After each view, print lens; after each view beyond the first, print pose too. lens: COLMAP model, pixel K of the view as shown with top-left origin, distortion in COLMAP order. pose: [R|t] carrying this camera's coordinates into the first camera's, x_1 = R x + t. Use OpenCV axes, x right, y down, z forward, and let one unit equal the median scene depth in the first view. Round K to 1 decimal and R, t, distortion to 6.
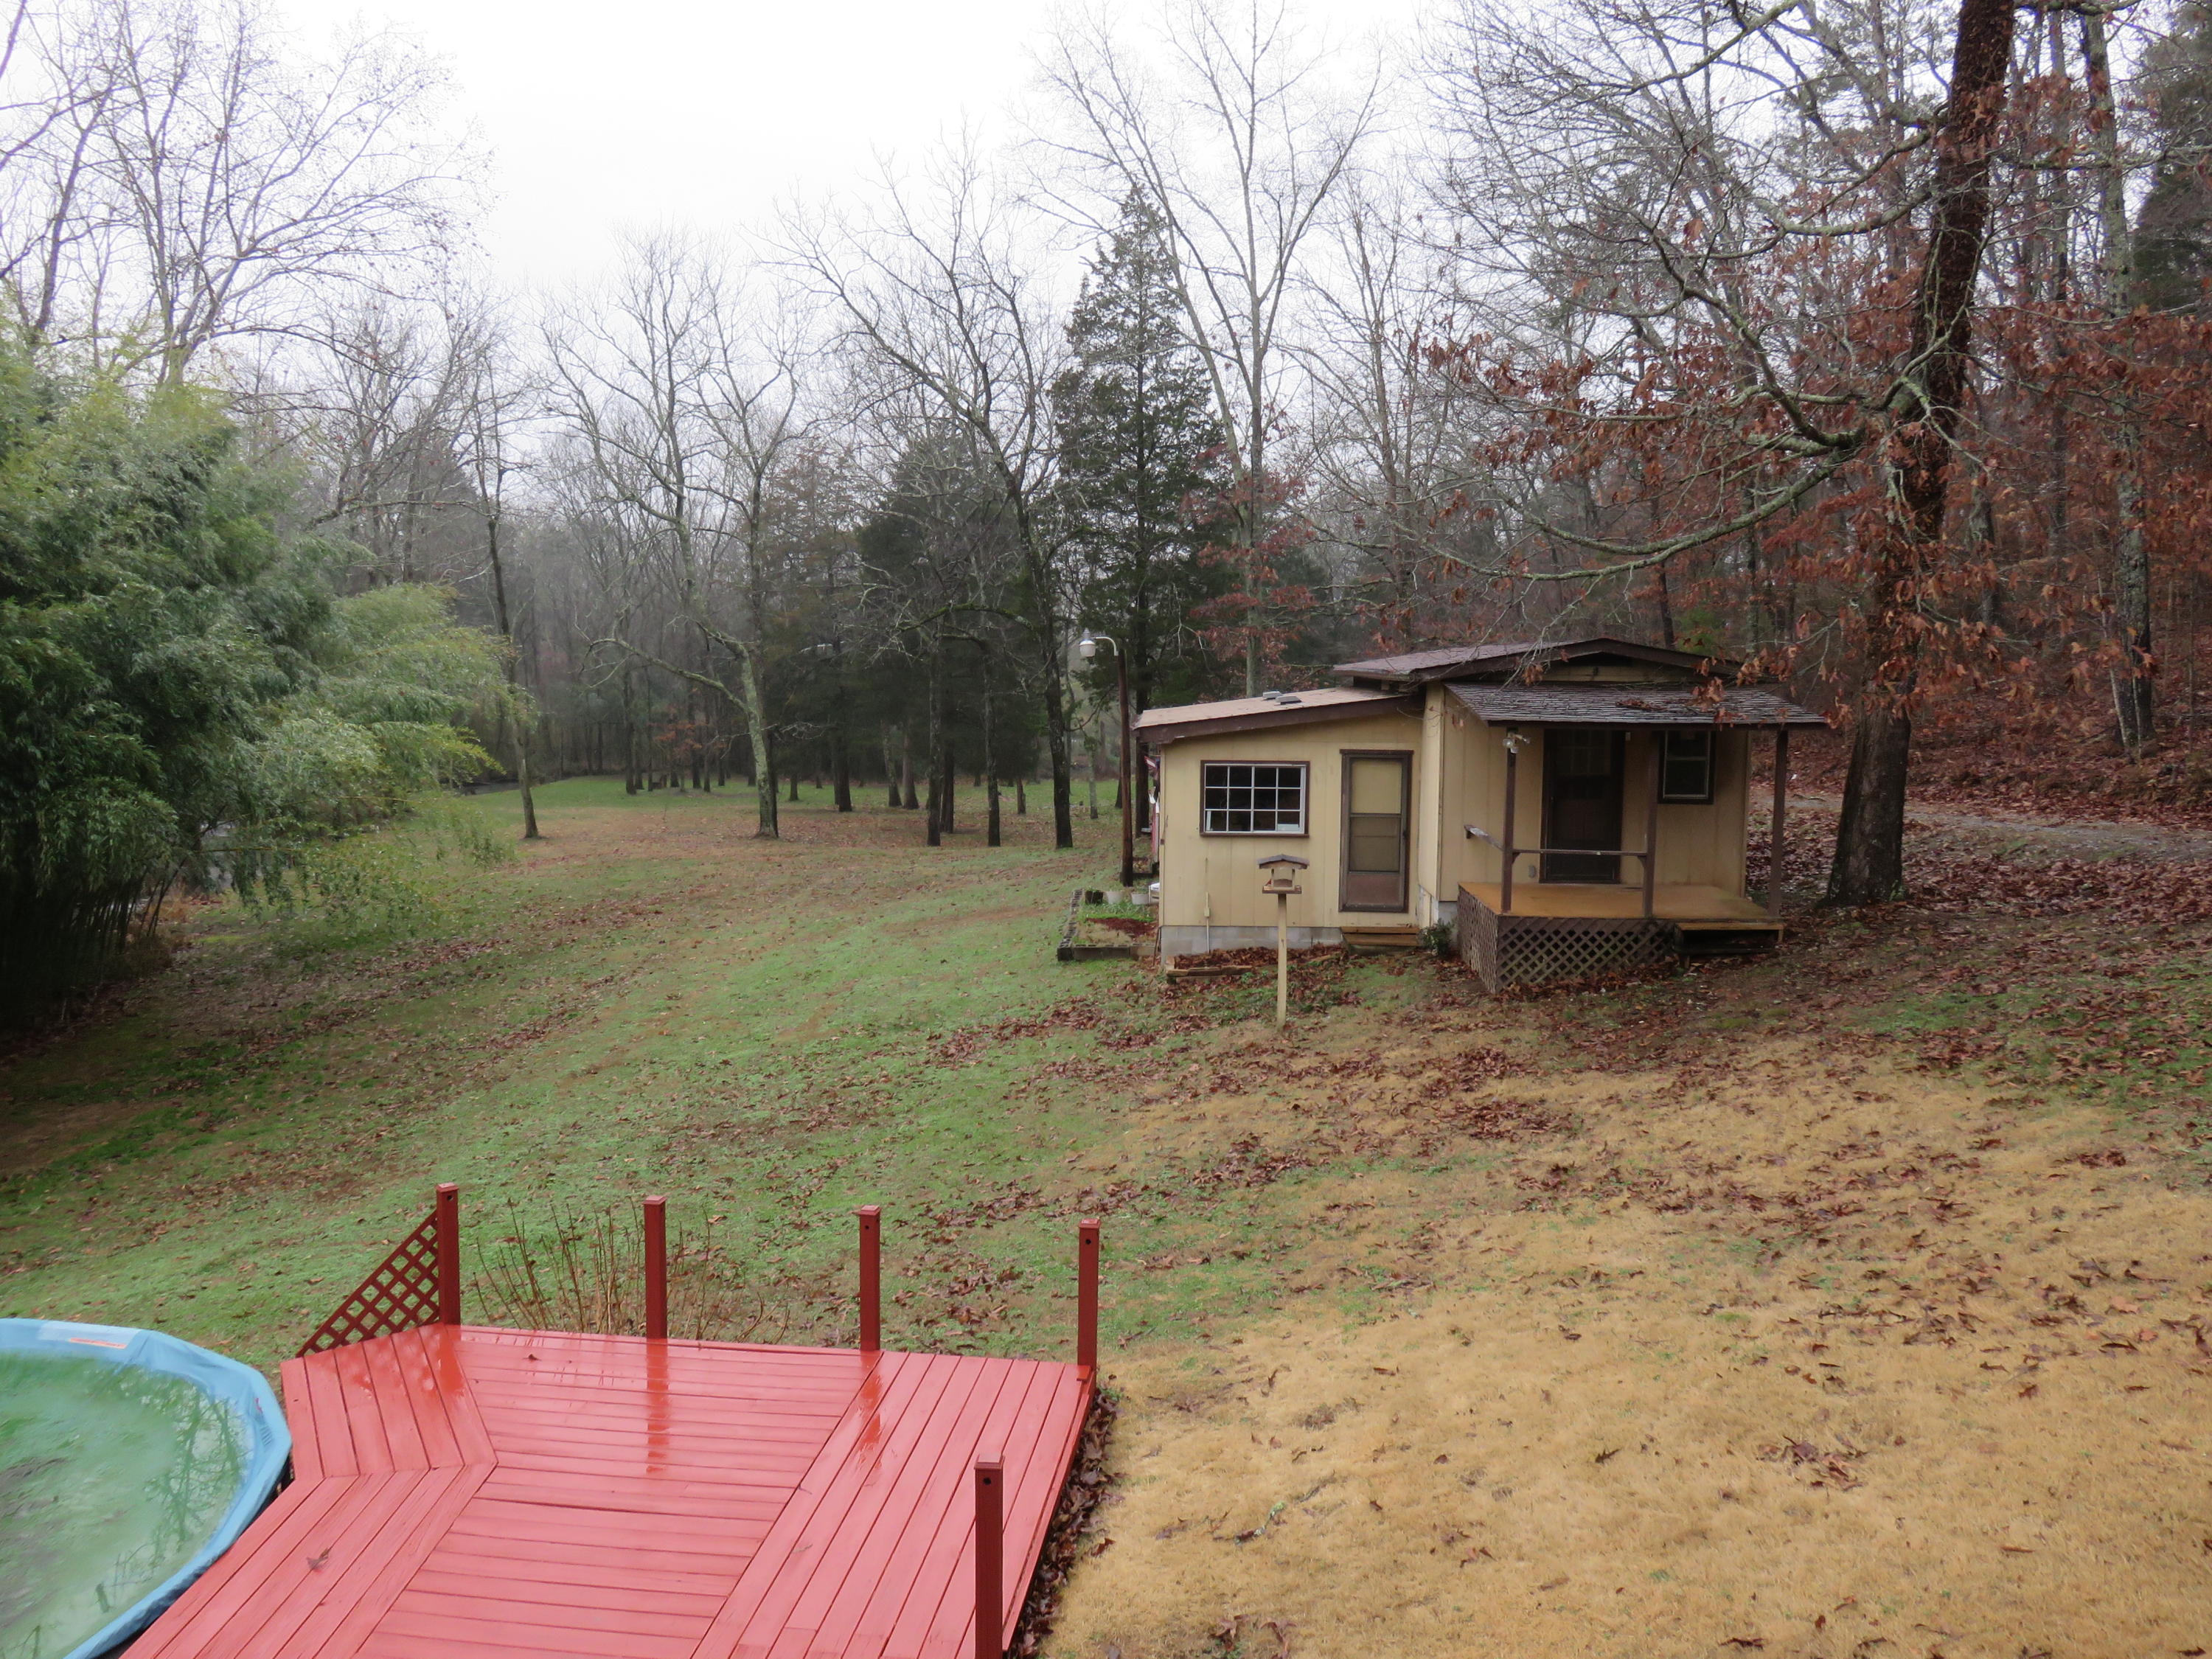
lens RADIAL K [[1669.2, 0, 1106.0], [0, 1669.2, 829.5], [0, 0, 1]] dist [-0.010368, 0.005883]
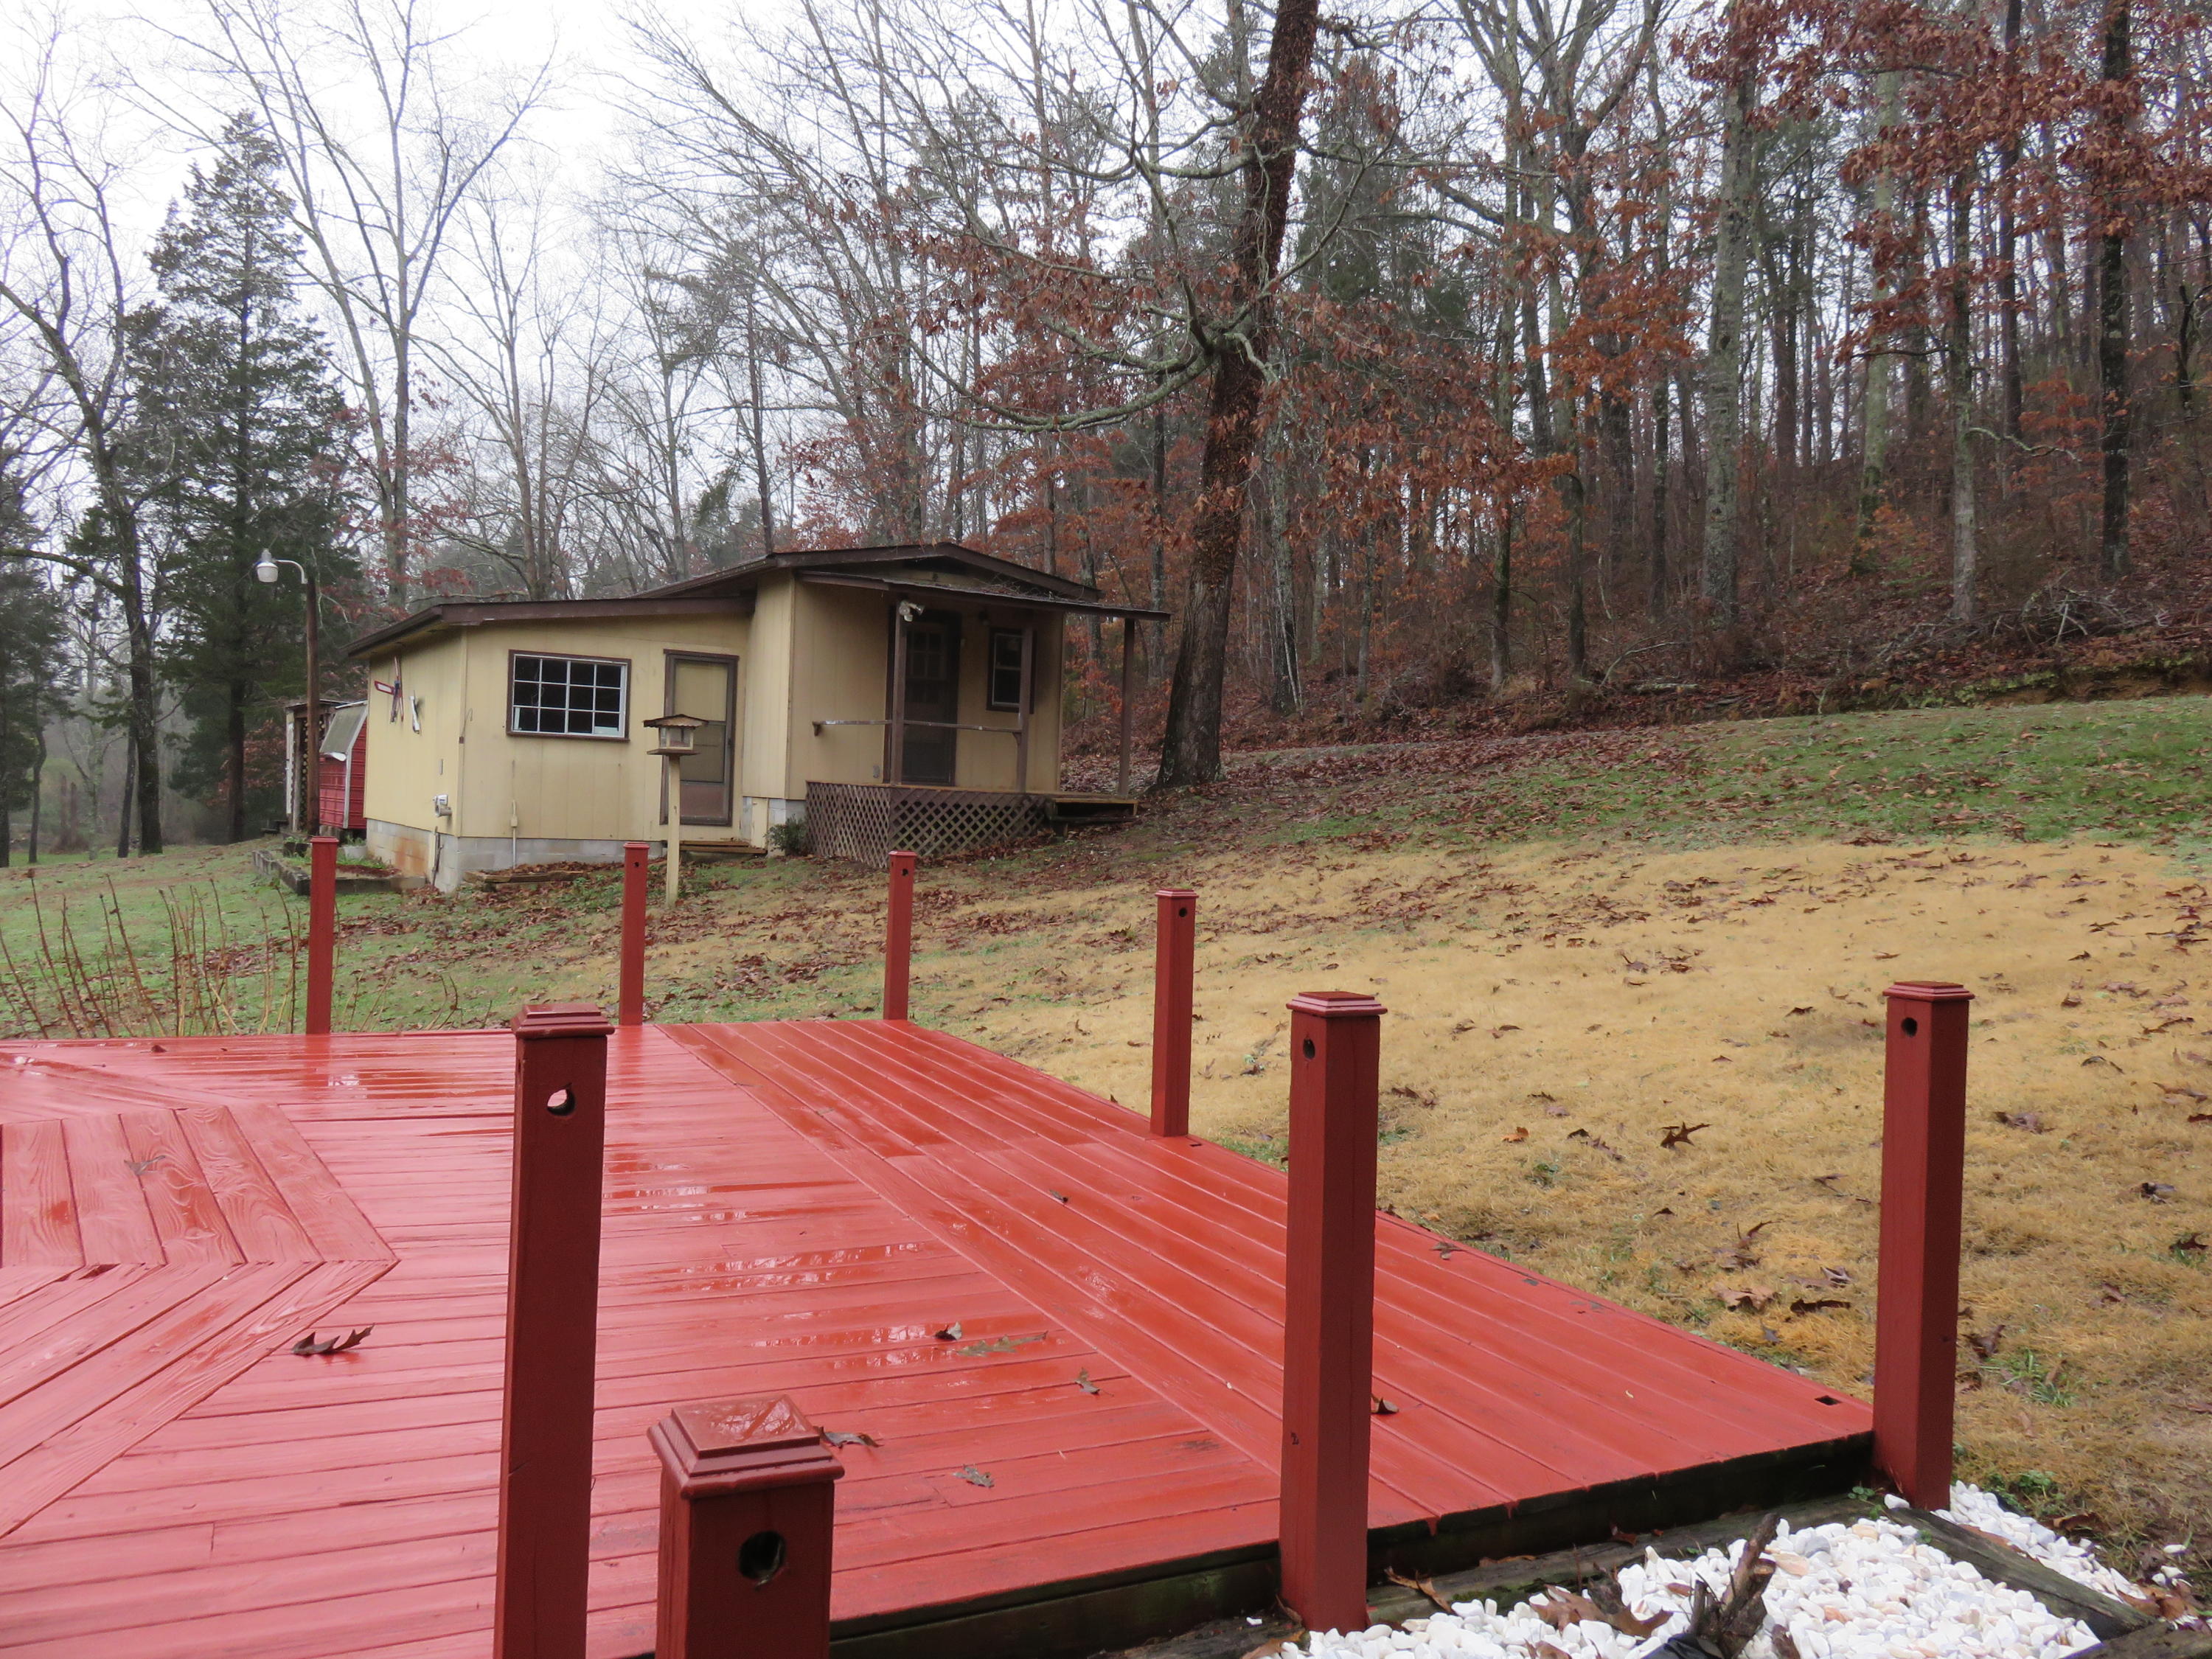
lens RADIAL K [[1669.2, 0, 1106.0], [0, 1669.2, 829.5], [0, 0, 1]] dist [-0.010368, 0.005883]
pose [[0.832765, 0.018751, 0.553309, -0.168781], [0.020294, 0.997721, -0.064356, 0.118140], [-0.553254, 0.064823, 0.830486, 0.092781]]
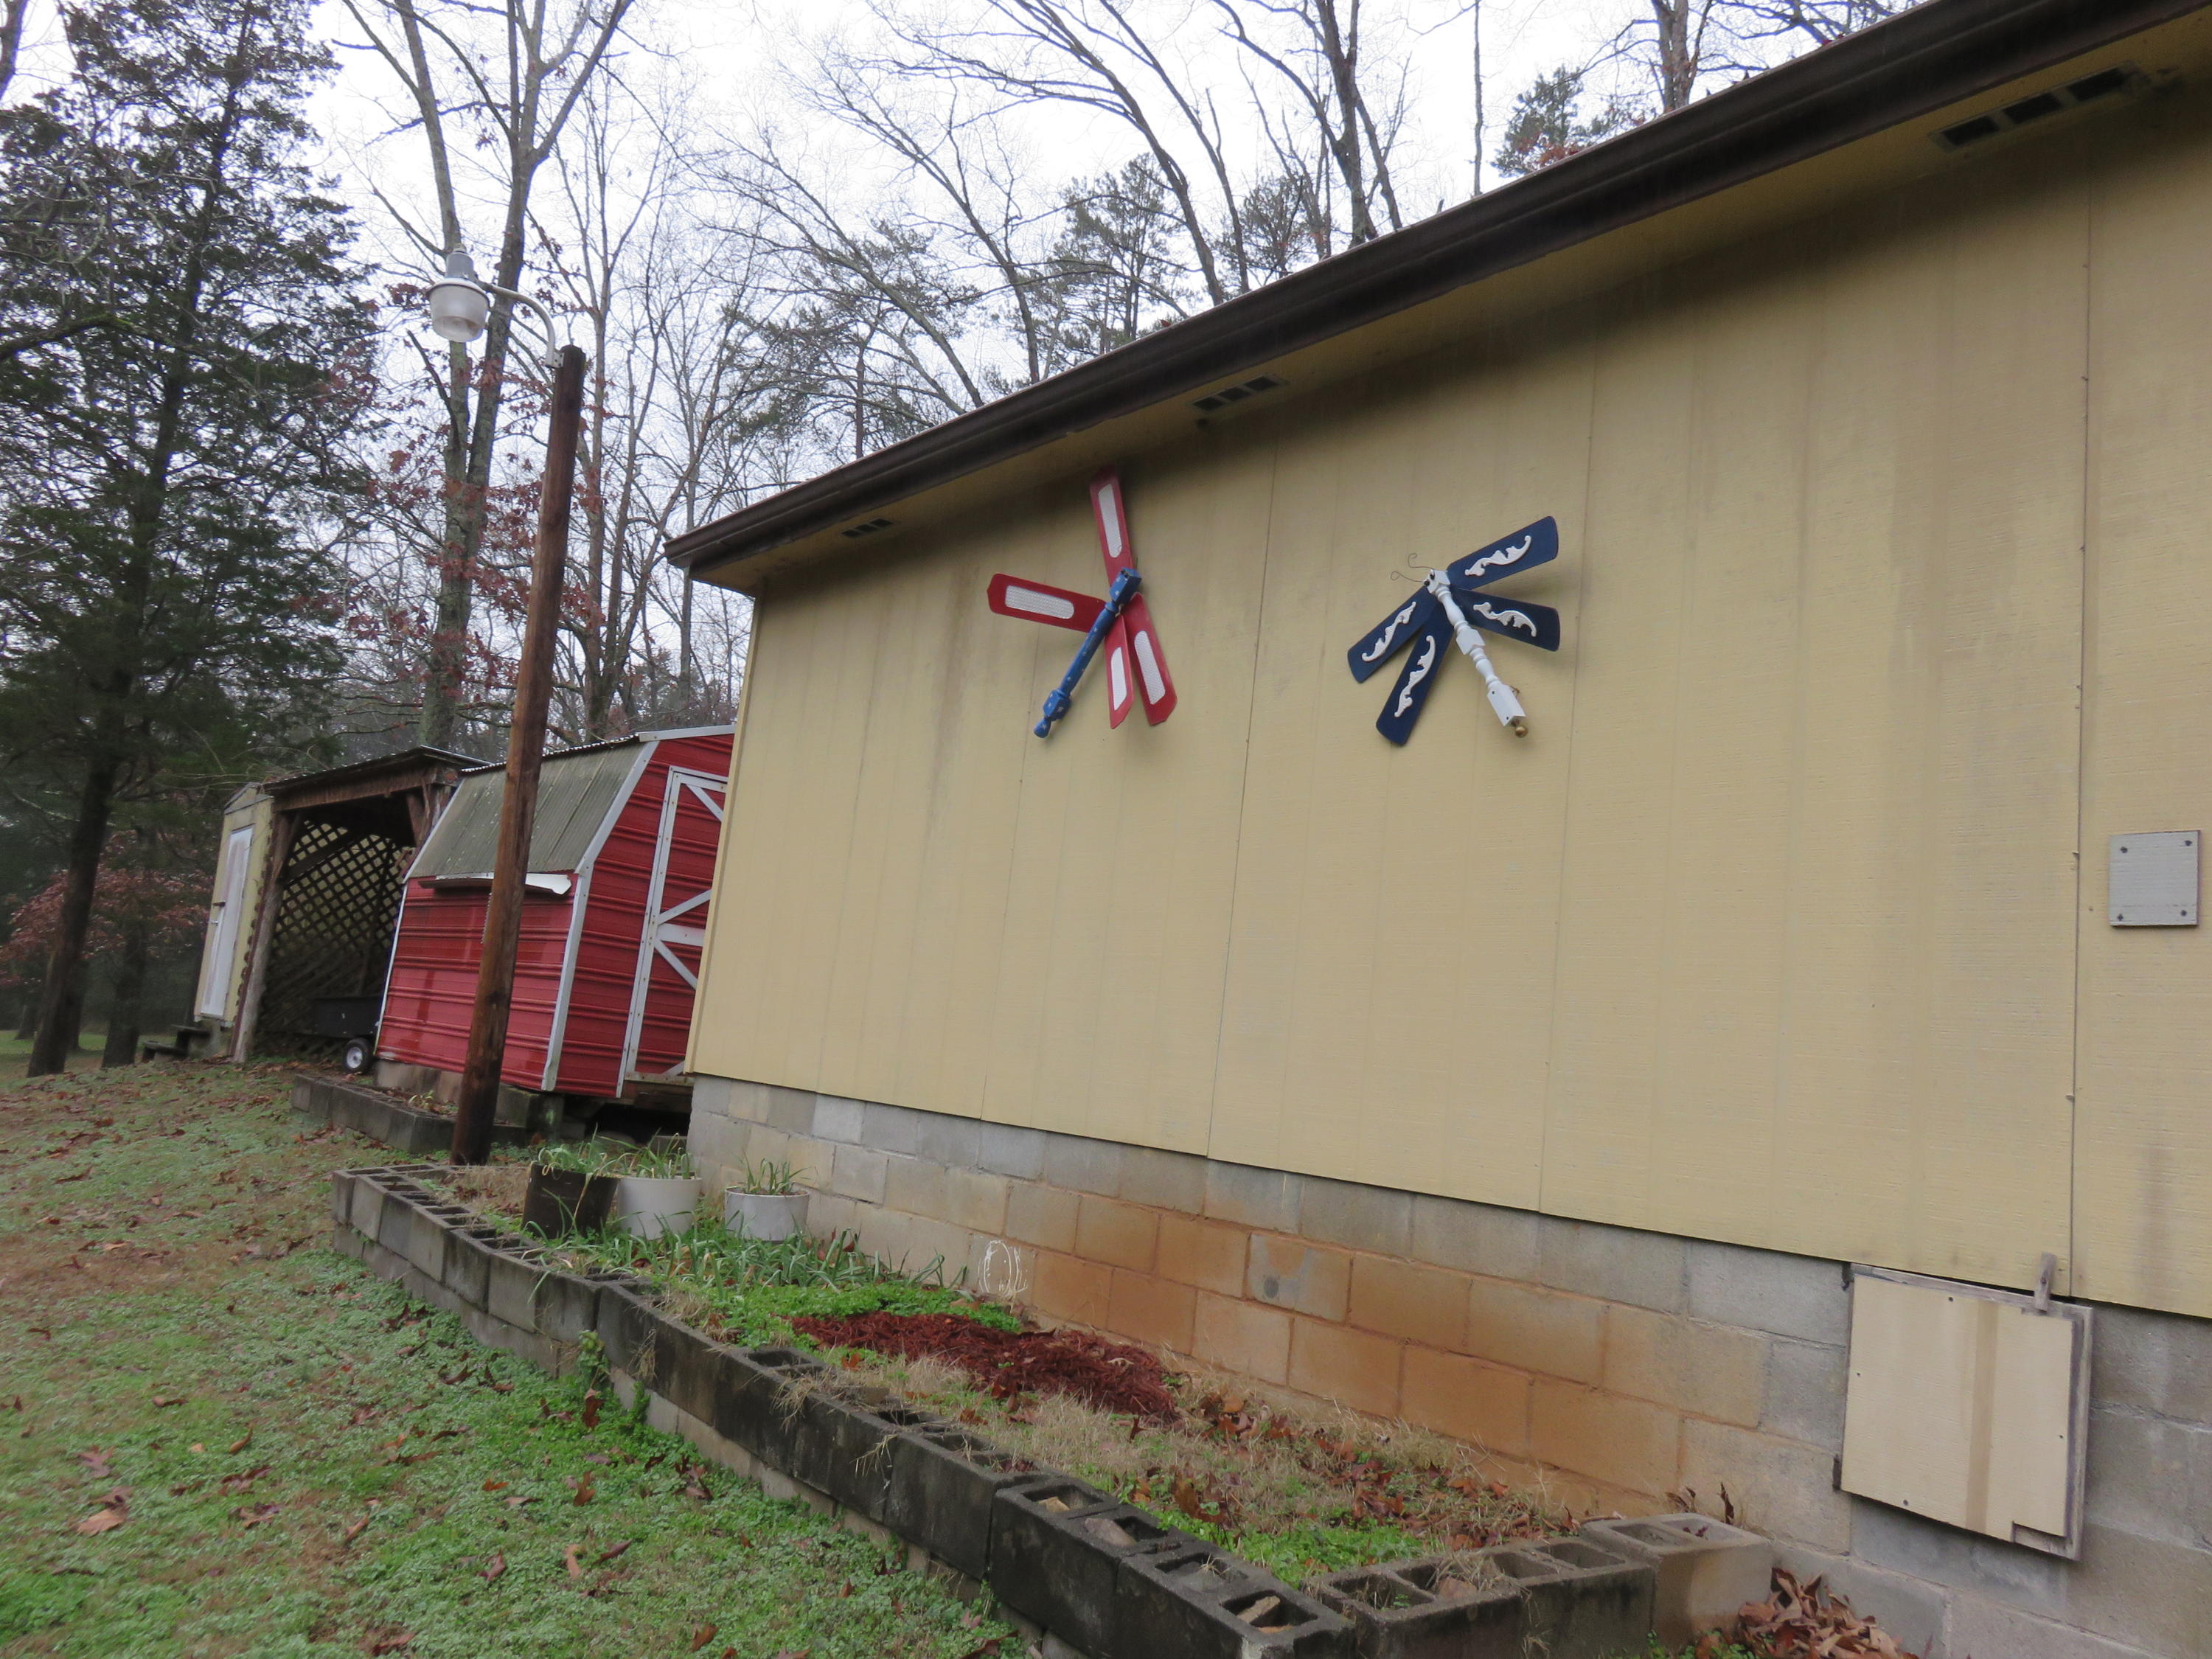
lens RADIAL K [[1669.2, 0, 1106.0], [0, 1669.2, 829.5], [0, 0, 1]] dist [-0.010368, 0.005883]
pose [[0.750611, 0.174678, 0.637237, -0.132097], [-0.044701, 0.975638, -0.214786, 0.048110], [-0.659231, 0.132736, 0.740132, 0.993849]]
